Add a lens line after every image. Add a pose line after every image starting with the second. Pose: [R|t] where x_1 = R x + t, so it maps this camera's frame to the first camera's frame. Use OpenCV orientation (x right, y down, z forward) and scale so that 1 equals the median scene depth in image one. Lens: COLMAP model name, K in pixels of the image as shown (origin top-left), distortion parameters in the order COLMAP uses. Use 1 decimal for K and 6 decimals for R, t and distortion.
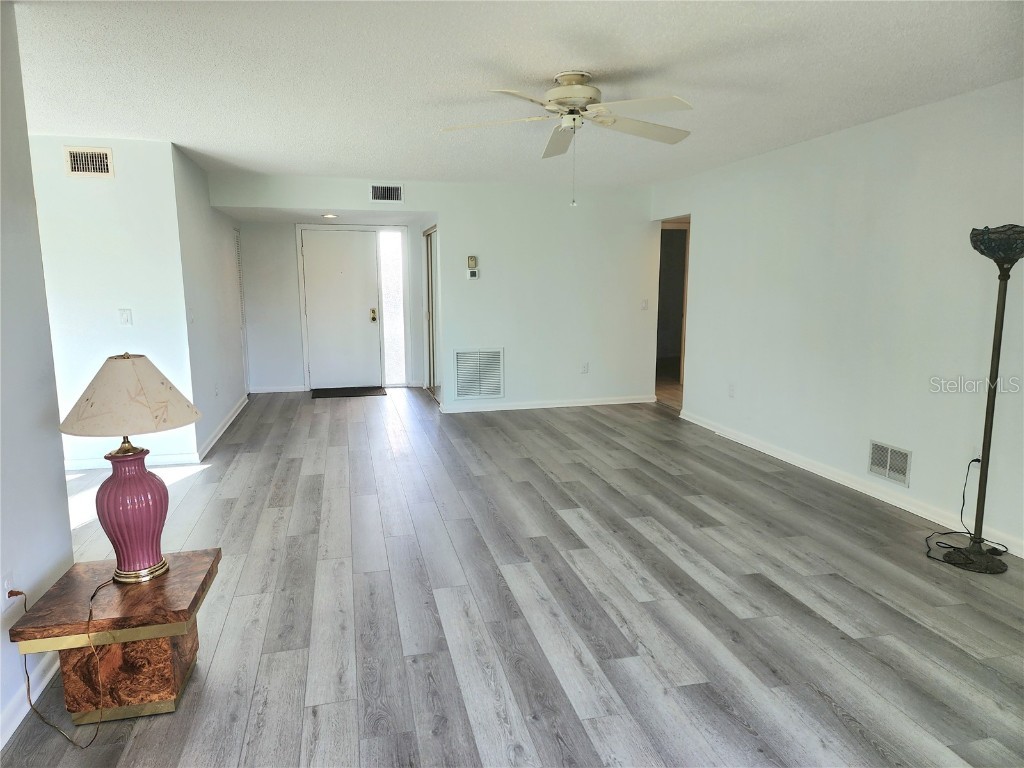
lens RADIAL K [[685.3, 0, 504.0], [0, 685.3, 375.4], [0, 0, 1]] dist [0.090791, -0.085169]
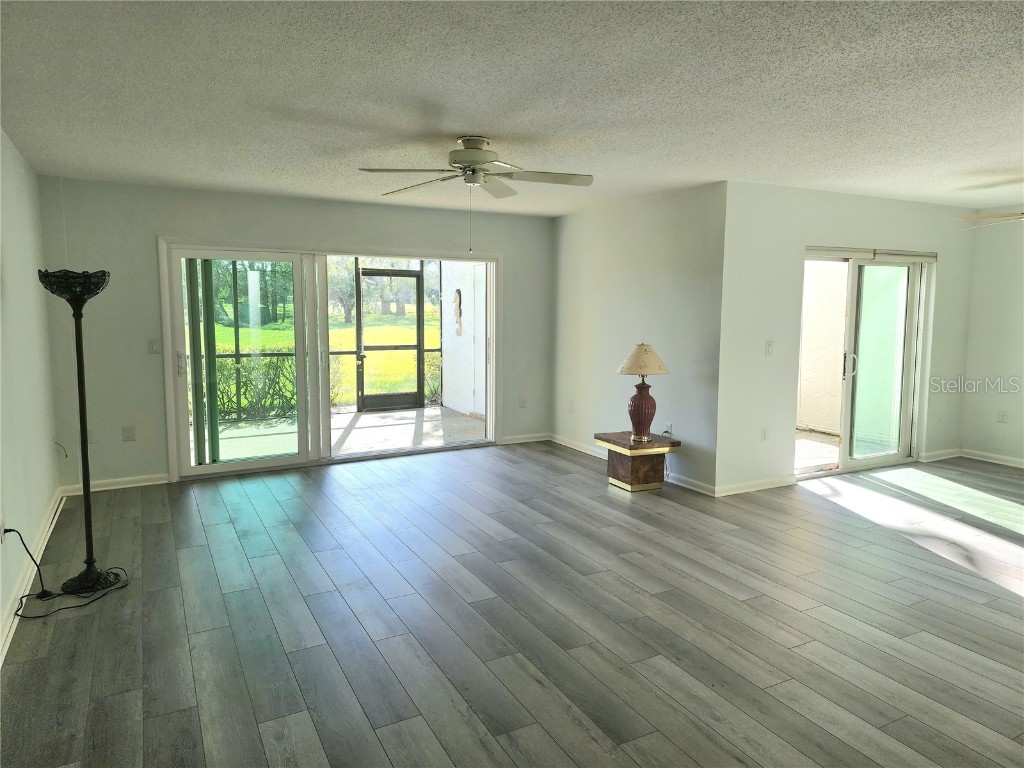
lens RADIAL K [[680.1, 0, 514.0], [0, 680.1, 374.5], [0, 0, 1]] dist [0.090040, -0.077910]
pose [[-0.966095, 0.027570, -0.256710, 0.276353], [-0.036883, 0.969348, 0.242909, -0.277114], [0.255538, 0.244141, -0.935465, 1.806601]]
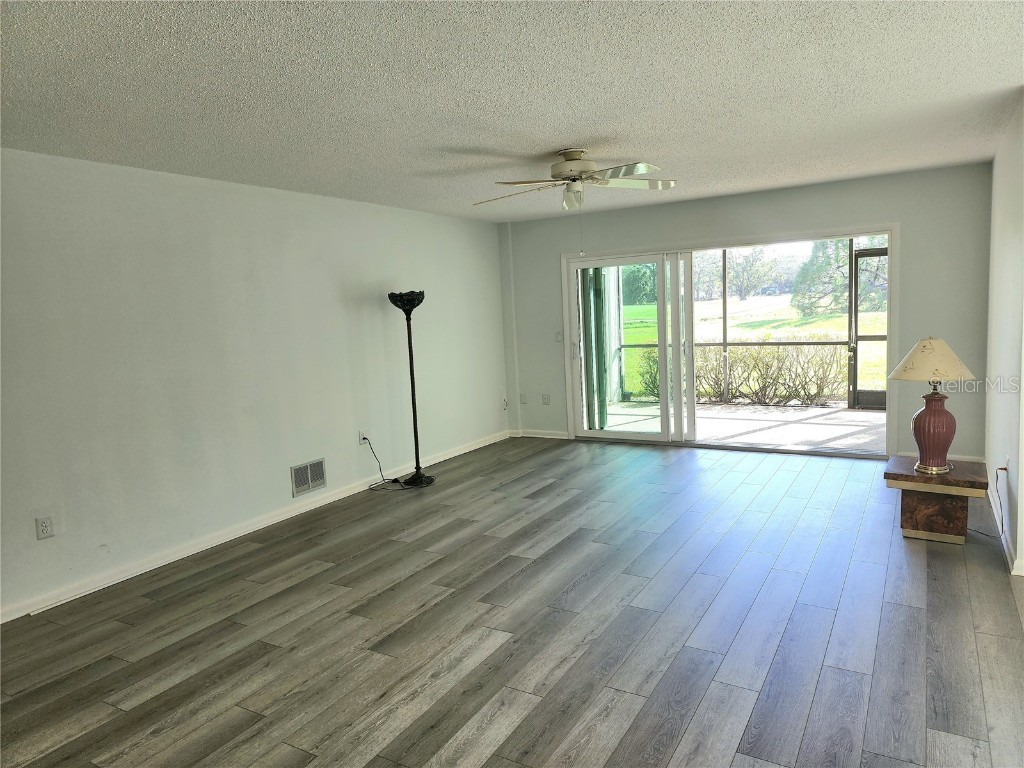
lens RADIAL K [[680.1, 0, 514.0], [0, 680.1, 374.5], [0, 0, 1]] dist [0.090040, -0.077910]
pose [[-0.719767, -0.030659, 0.693538, -0.580758], [0.150055, 0.968537, 0.198546, -0.254173], [-0.677804, 0.246976, -0.692520, 1.699334]]
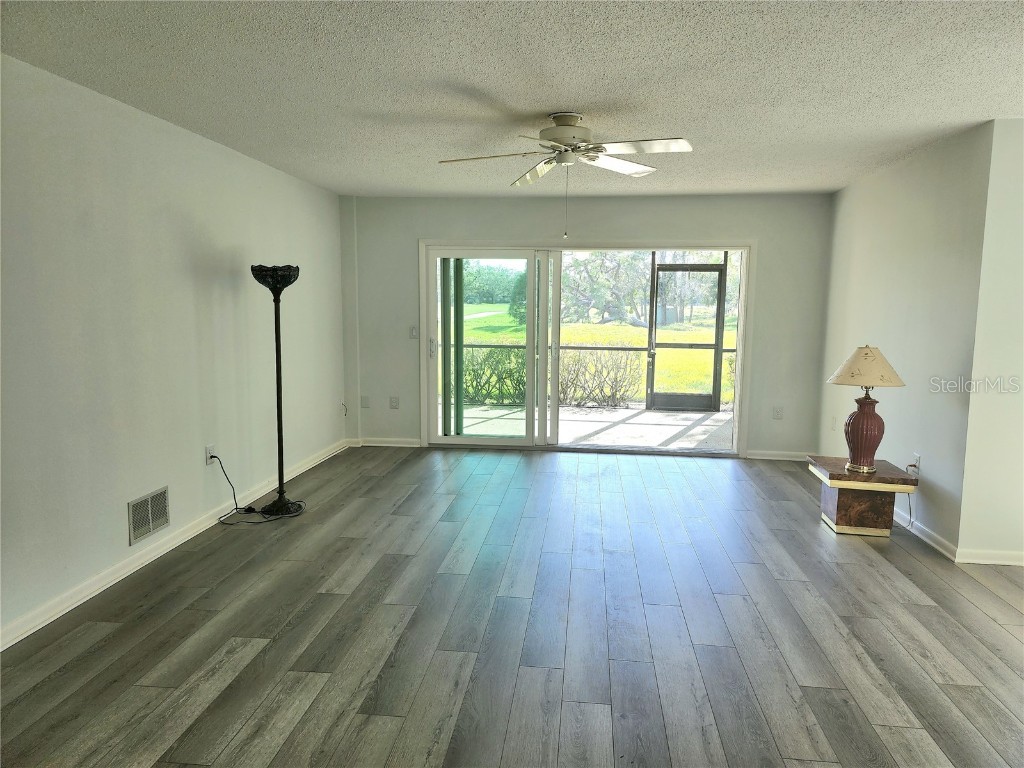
lens RADIAL K [[680.1, 0, 514.0], [0, 680.1, 374.5], [0, 0, 1]] dist [0.090040, -0.077910]
pose [[-0.941993, -0.041618, 0.333043, -0.164028], [0.041471, 0.970246, 0.238543, -0.250594], [-0.333062, 0.238517, -0.912239, 1.751741]]
